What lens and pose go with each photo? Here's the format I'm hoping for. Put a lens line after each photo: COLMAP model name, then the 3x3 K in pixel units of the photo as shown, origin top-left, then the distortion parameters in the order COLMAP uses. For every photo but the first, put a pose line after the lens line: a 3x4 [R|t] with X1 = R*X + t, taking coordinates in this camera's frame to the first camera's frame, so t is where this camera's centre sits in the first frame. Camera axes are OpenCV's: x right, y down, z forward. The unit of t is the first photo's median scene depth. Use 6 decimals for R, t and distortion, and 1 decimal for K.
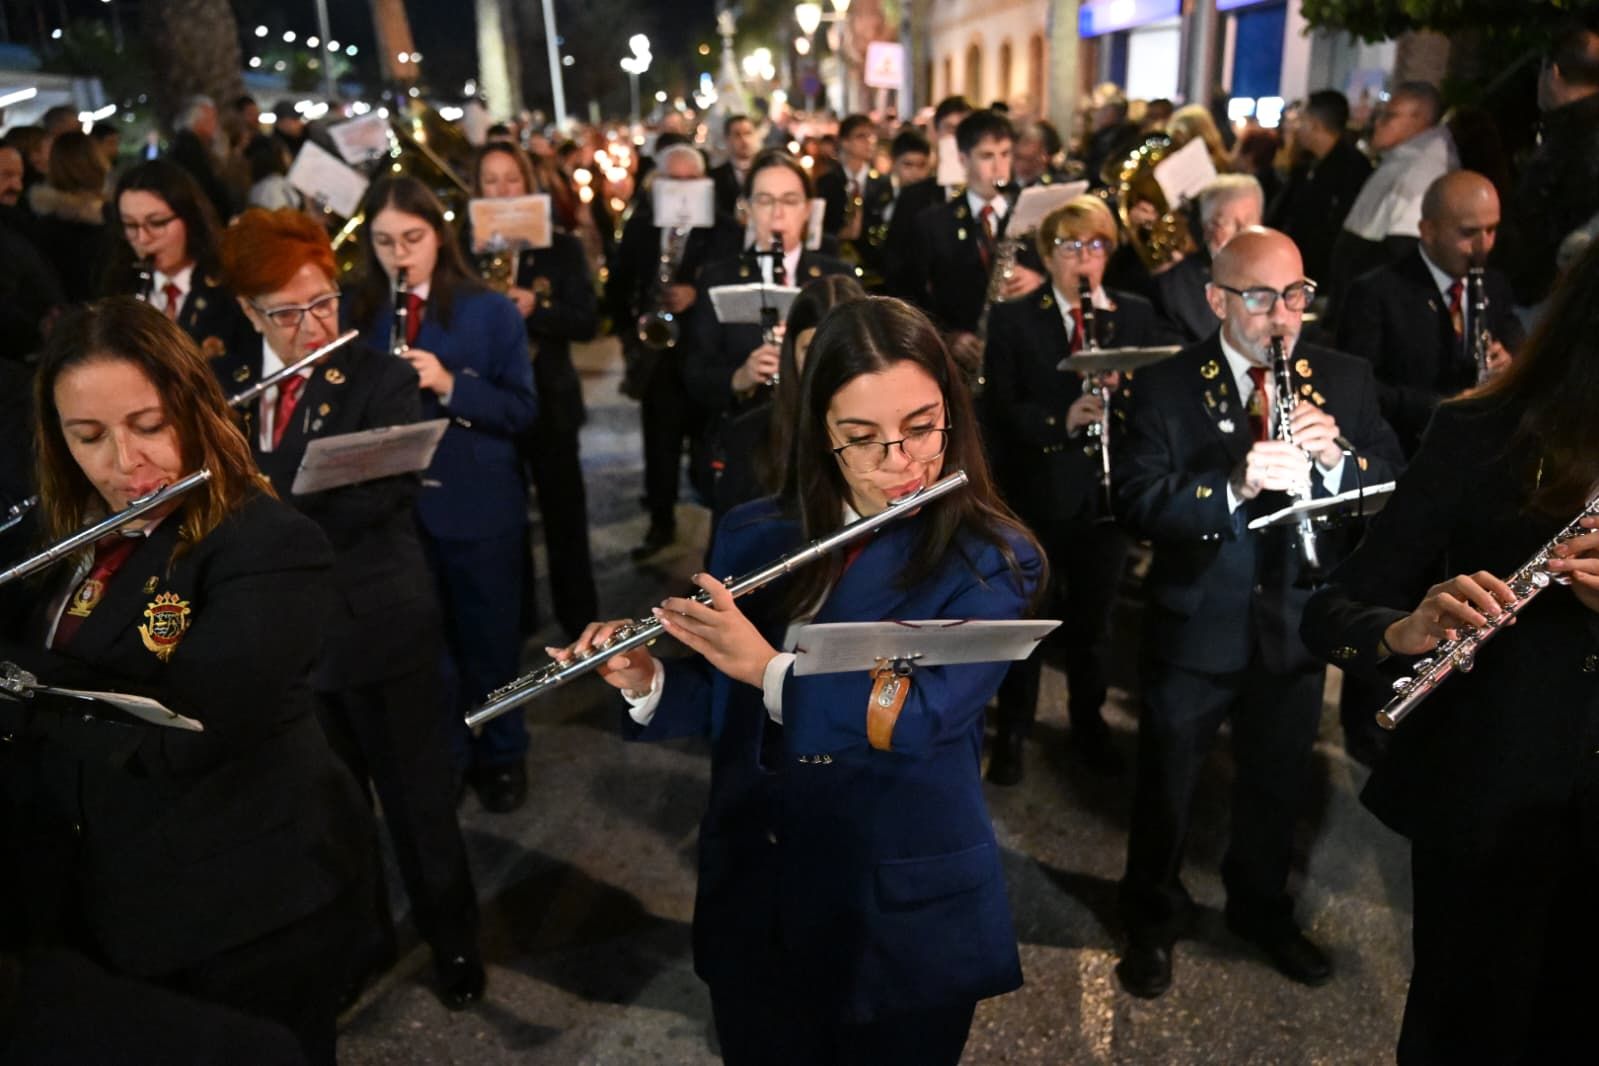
lens RADIAL K [[1225.2, 0, 799.5], [0, 1225.2, 533.0], [0, 0, 1]] dist [-0.002311, 0.002984]
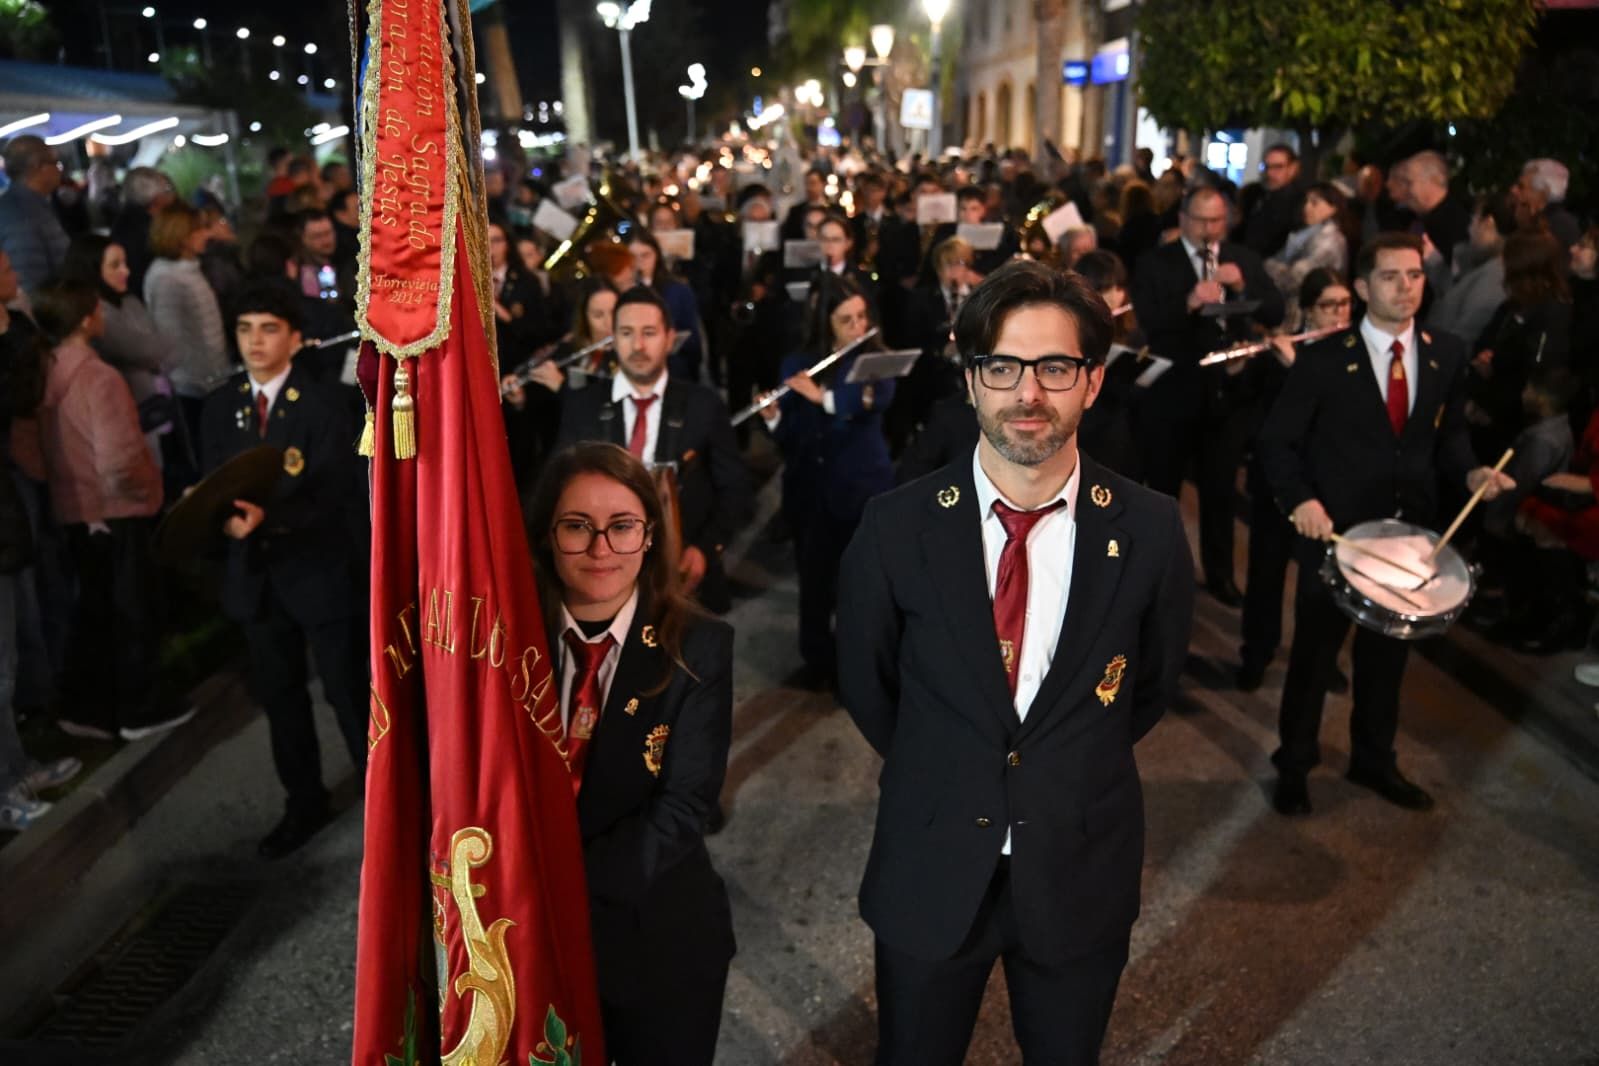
lens RADIAL K [[1225.2, 0, 799.5], [0, 1225.2, 533.0], [0, 0, 1]] dist [-0.002311, 0.002984]
pose [[0.999251, 0.019851, -0.033213, 0.002663], [-0.020300, 0.999706, -0.013236, 0.024974], [0.032941, 0.013900, 0.999361, -0.104953]]
